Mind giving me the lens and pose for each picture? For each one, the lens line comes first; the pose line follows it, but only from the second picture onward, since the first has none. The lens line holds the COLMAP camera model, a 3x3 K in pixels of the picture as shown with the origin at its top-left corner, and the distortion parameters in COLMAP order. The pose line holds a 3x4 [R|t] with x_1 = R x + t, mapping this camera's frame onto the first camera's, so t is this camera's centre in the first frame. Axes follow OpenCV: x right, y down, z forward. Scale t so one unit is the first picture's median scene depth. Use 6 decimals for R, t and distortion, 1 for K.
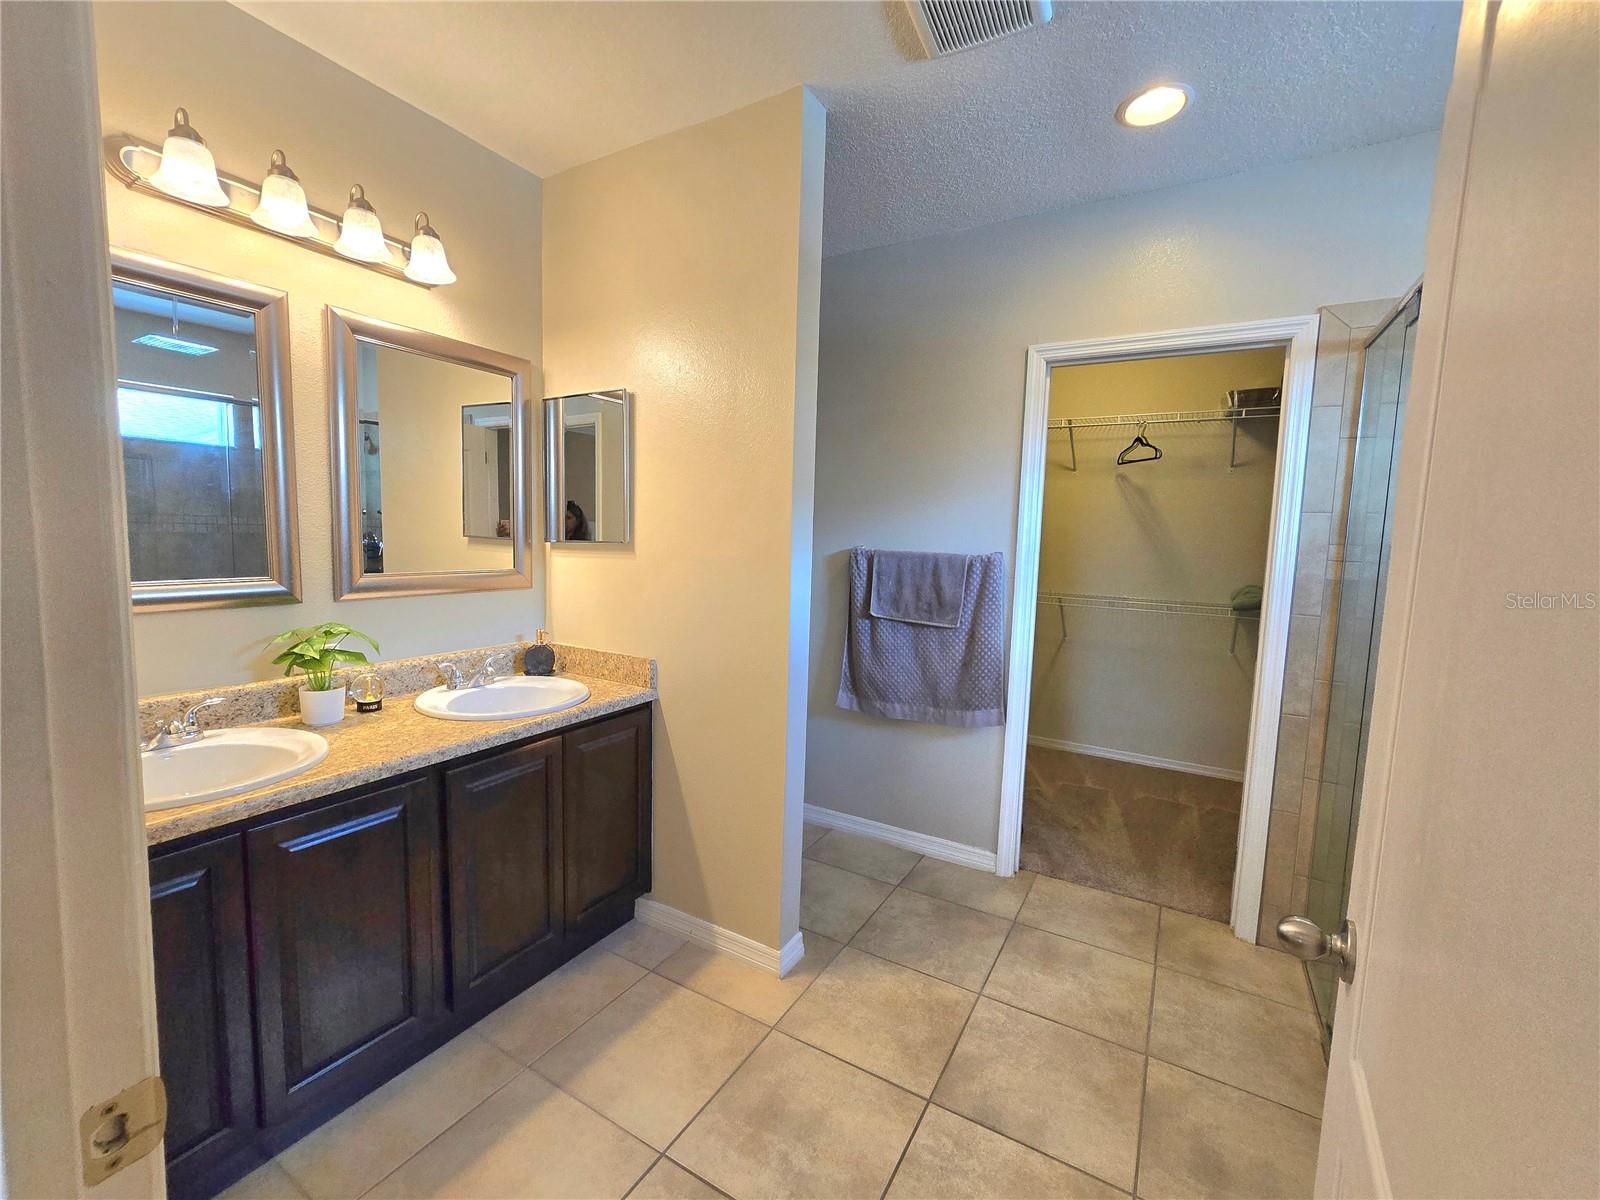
lens RADIAL K [[665.7, 0, 804.5], [0, 665.7, 597.4], [0, 0, 1]] dist [0.000399, -0.000023]
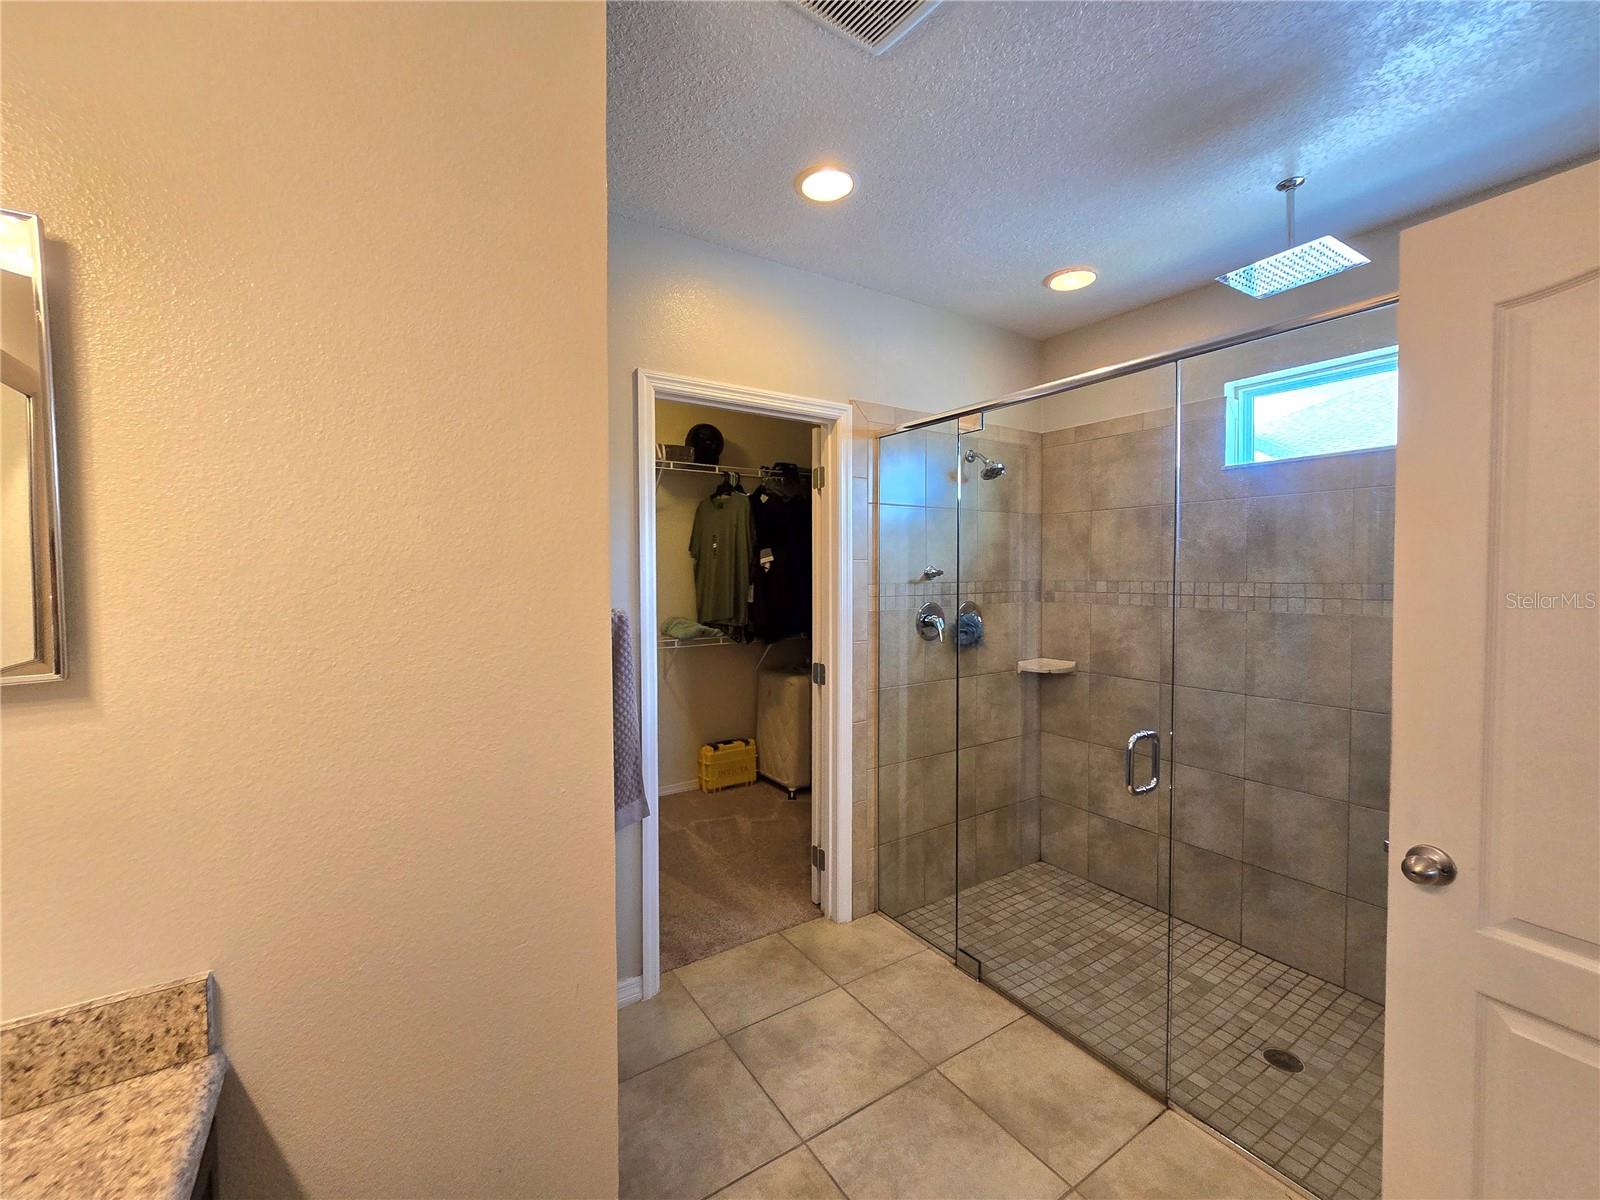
lens RADIAL K [[659.8, 0, 798.2], [0, 659.8, 590.1], [0, 0, 1]] dist [-0.000446, 0.000032]
pose [[0.449408, -0.056115, 0.891563, -0.376676], [0.102287, 0.994694, 0.011046, -0.087604], [-0.887451, 0.086231, 0.452763, 0.492862]]
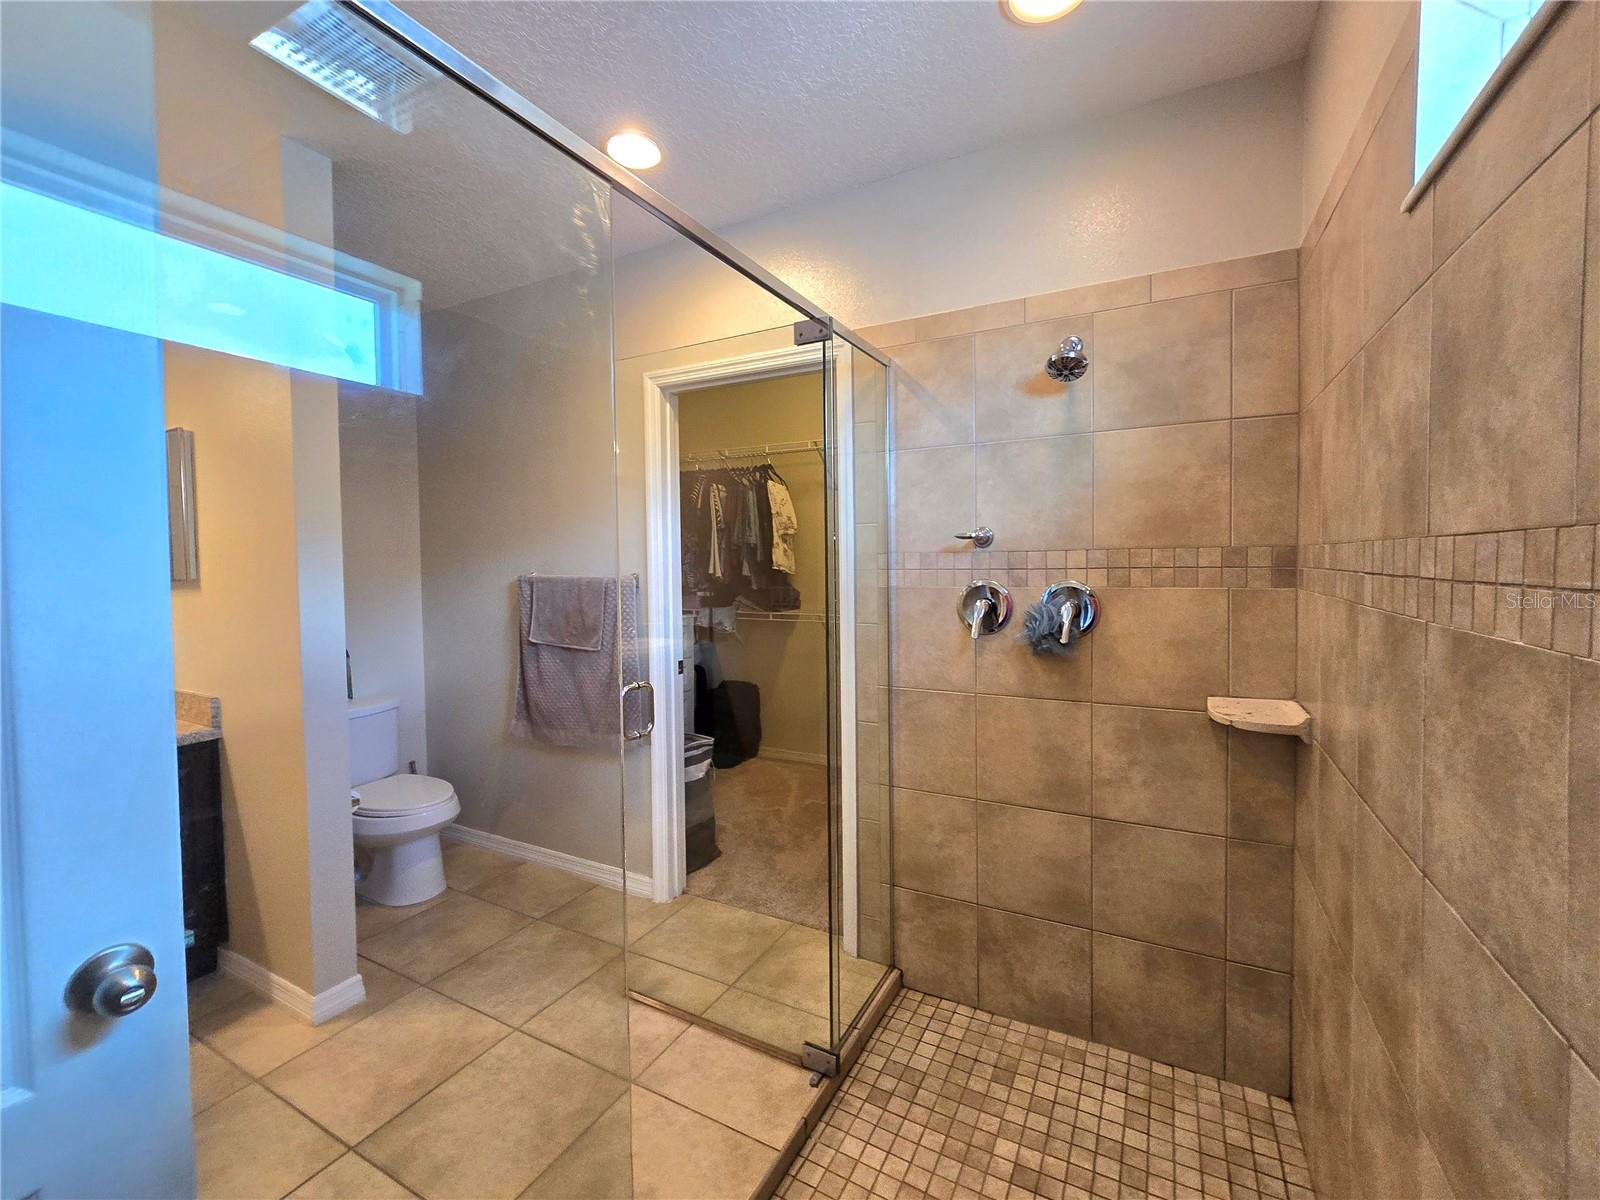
lens RADIAL K [[662.0, 0, 808.9], [0, 662.0, 585.2], [0, 0, 1]] dist [-0.001832, -0.000154]
pose [[0.998216, -0.041162, 0.043241, 0.578566], [0.043684, 0.997296, -0.059093, 0.023072], [-0.040692, 0.060876, 0.997316, -0.014999]]
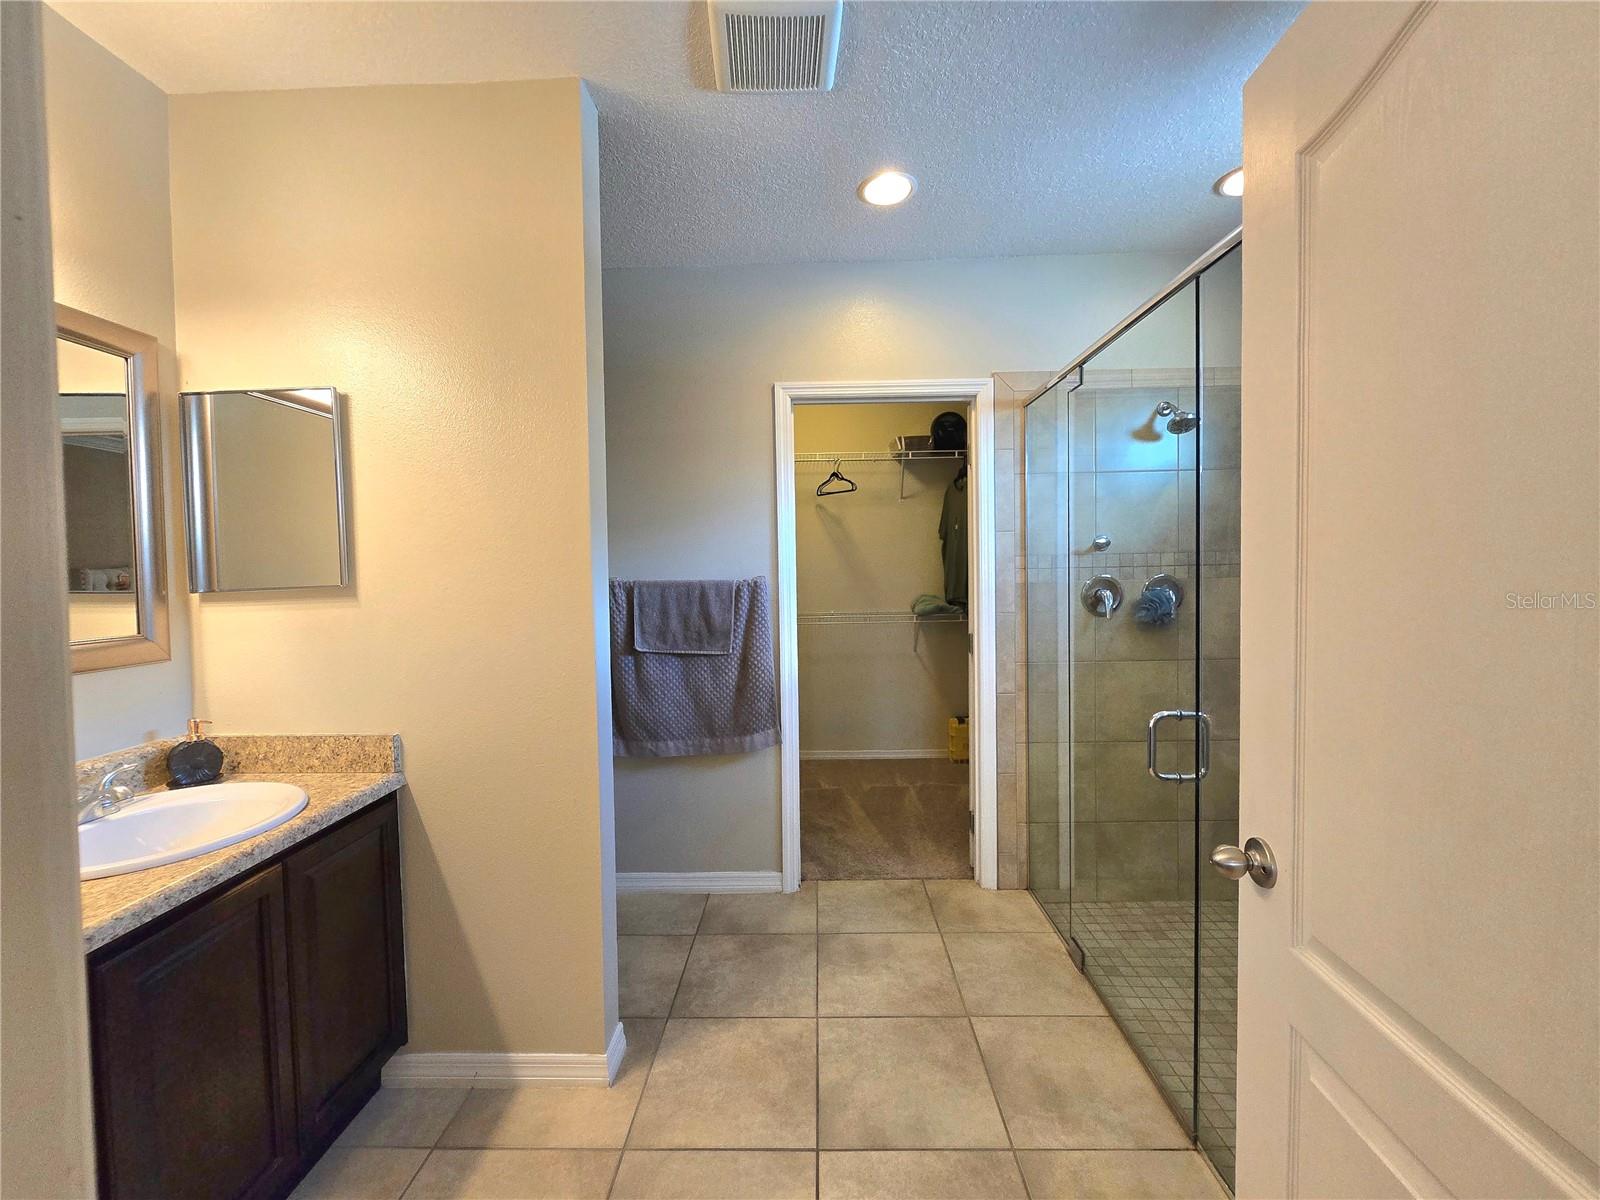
lens RADIAL K [[652.6, 0, 801.5], [0, 652.6, 587.9], [0, 0, 1]] dist [-0.004518, -0.000284]
pose [[0.875068, -0.058348, 0.480471, -0.160738], [0.088624, 0.995240, -0.040547, -0.003683], [-0.475817, 0.078062, 0.876073, 0.094902]]
